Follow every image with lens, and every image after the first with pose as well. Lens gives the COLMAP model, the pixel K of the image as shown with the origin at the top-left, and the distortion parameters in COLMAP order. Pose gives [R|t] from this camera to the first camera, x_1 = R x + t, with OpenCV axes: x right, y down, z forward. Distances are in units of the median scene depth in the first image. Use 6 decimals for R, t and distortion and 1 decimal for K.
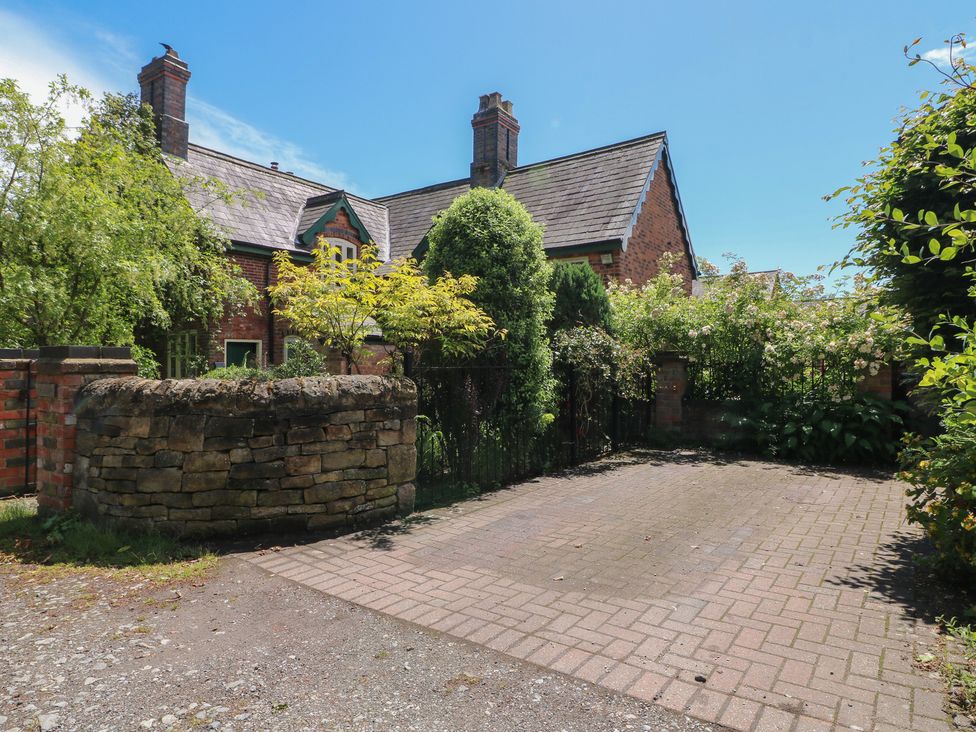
lens RADIAL K [[541.2, 0, 473.8], [0, 541.2, 363.4], [0, 0, 1]] dist [-0.012987, -0.001450]
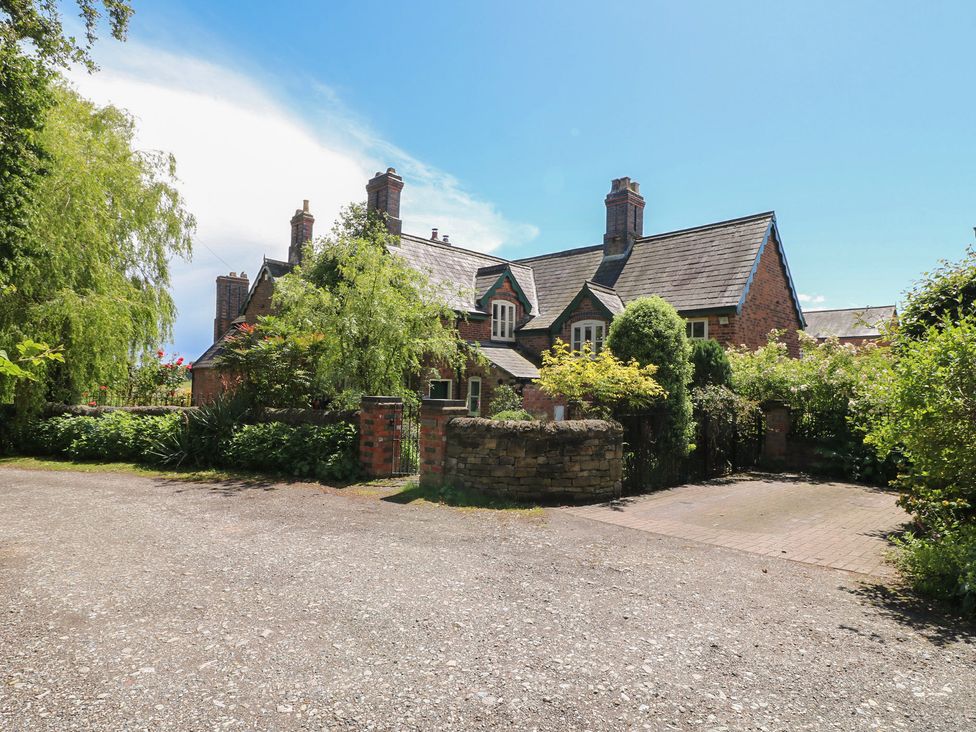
lens RADIAL K [[523.8, 0, 487.7], [0, 523.8, 360.0], [0, 0, 1]] dist [0.000765, -0.014790]
pose [[0.986361, 0.013601, -0.164036, -0.153950], [-0.021853, 0.998579, -0.048606, -0.048729], [0.163142, 0.051528, 0.985256, -0.463512]]
